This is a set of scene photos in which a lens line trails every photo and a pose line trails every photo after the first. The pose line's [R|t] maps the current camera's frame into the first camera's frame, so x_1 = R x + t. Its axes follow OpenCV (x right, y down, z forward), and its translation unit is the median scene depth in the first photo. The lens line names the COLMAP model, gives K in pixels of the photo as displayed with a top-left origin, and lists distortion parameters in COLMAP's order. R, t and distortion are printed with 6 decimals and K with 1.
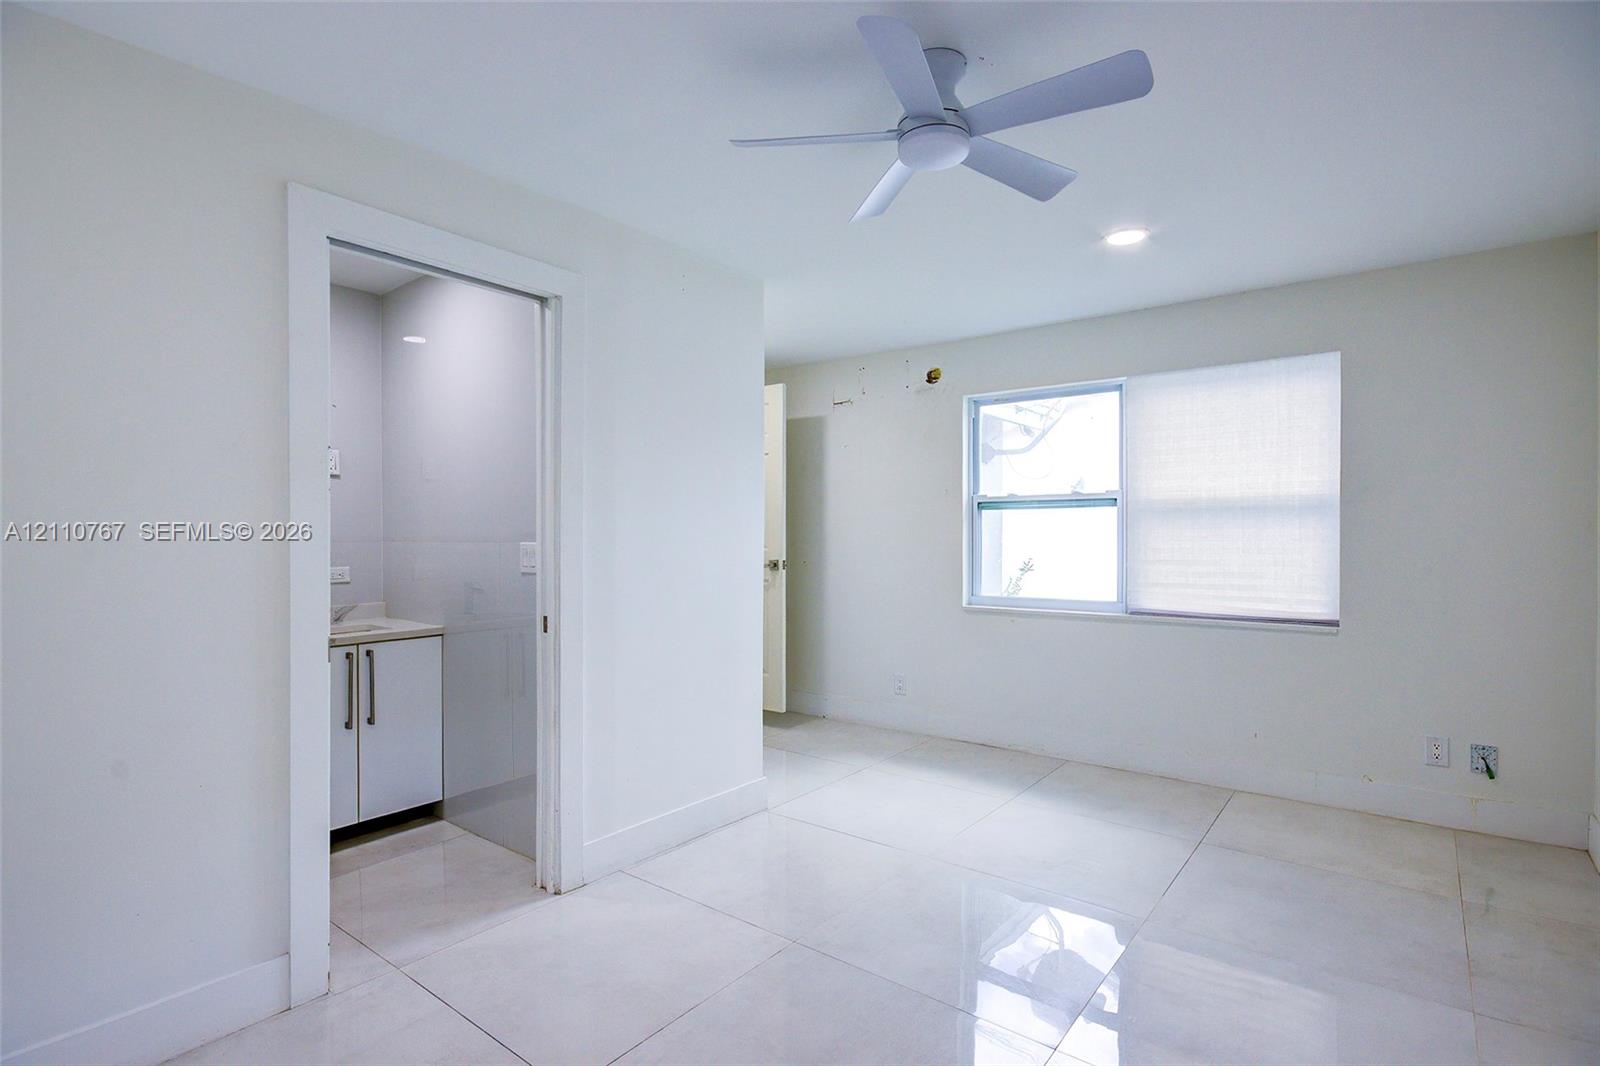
lens RADIAL K [[779.5, 0, 799.5], [0, 779.5, 537.0], [0, 0, 1]] dist [0.009167, -0.008651]
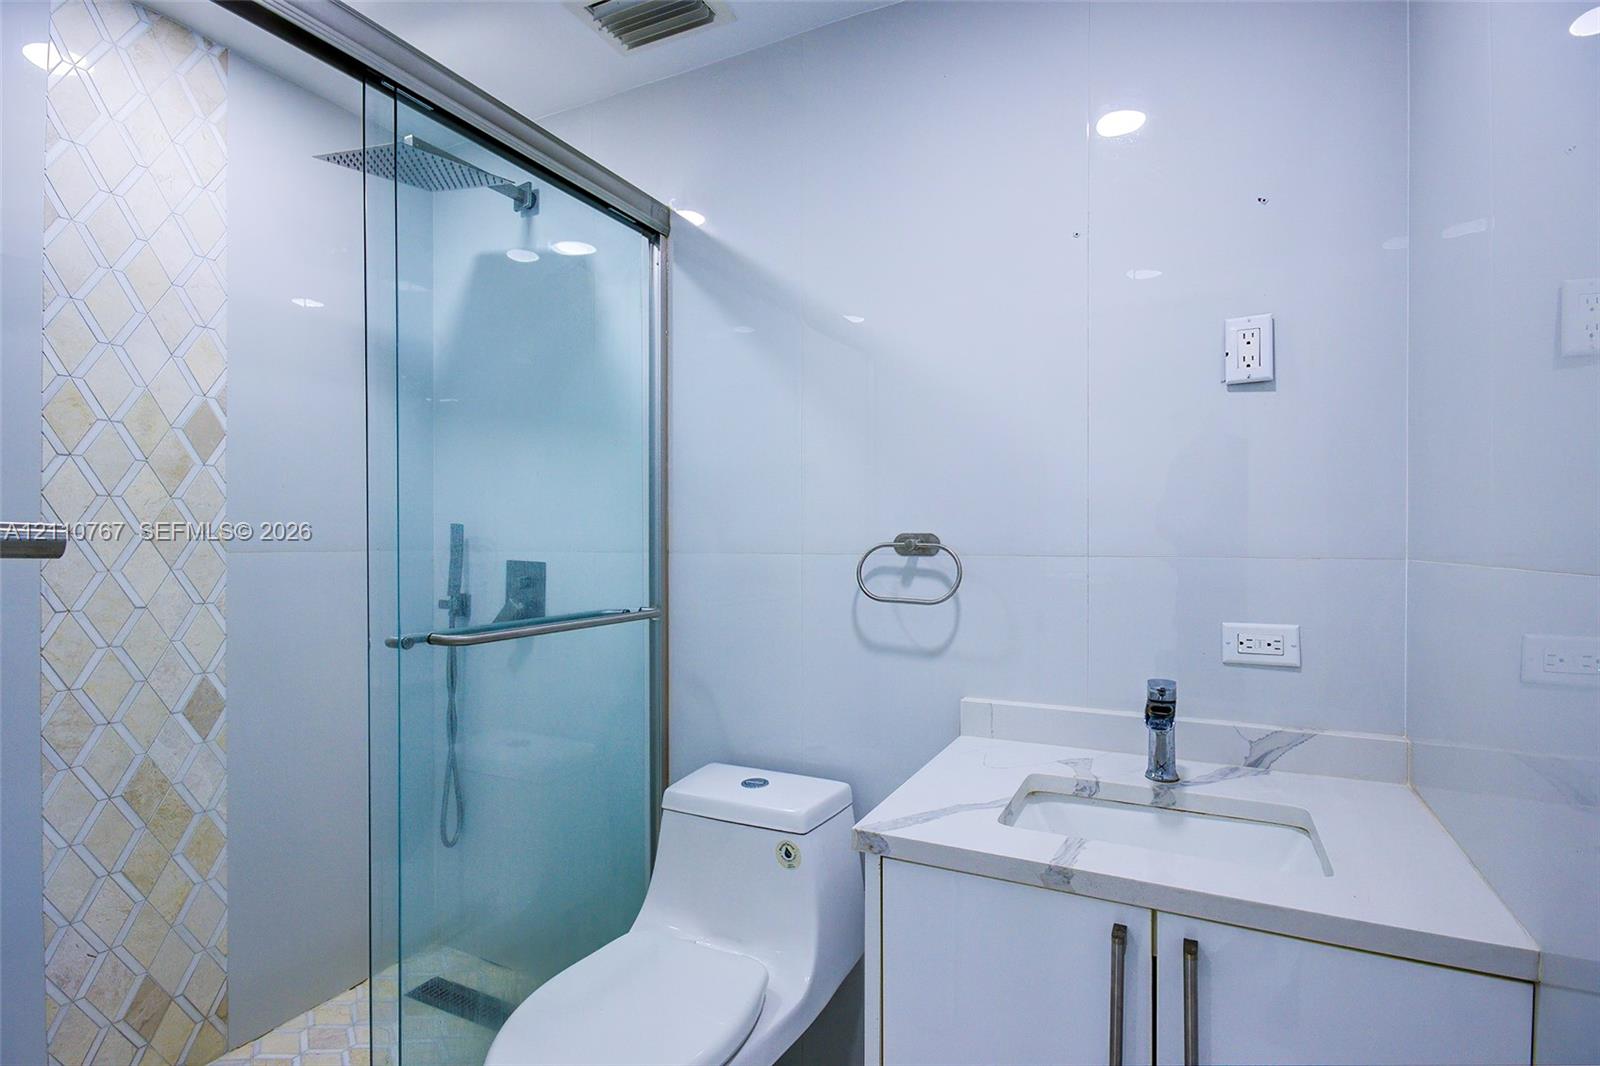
lens RADIAL K [[779.5, 0, 801.4], [0, 779.5, 539.3], [0, 0, 1]] dist [0.009167, -0.008651]
pose [[0.182173, -0.001684, -0.983265, -0.294672], [0.000433, 0.999999, -0.001632, -0.001625], [0.983266, -0.000129, 0.182173, 0.805090]]
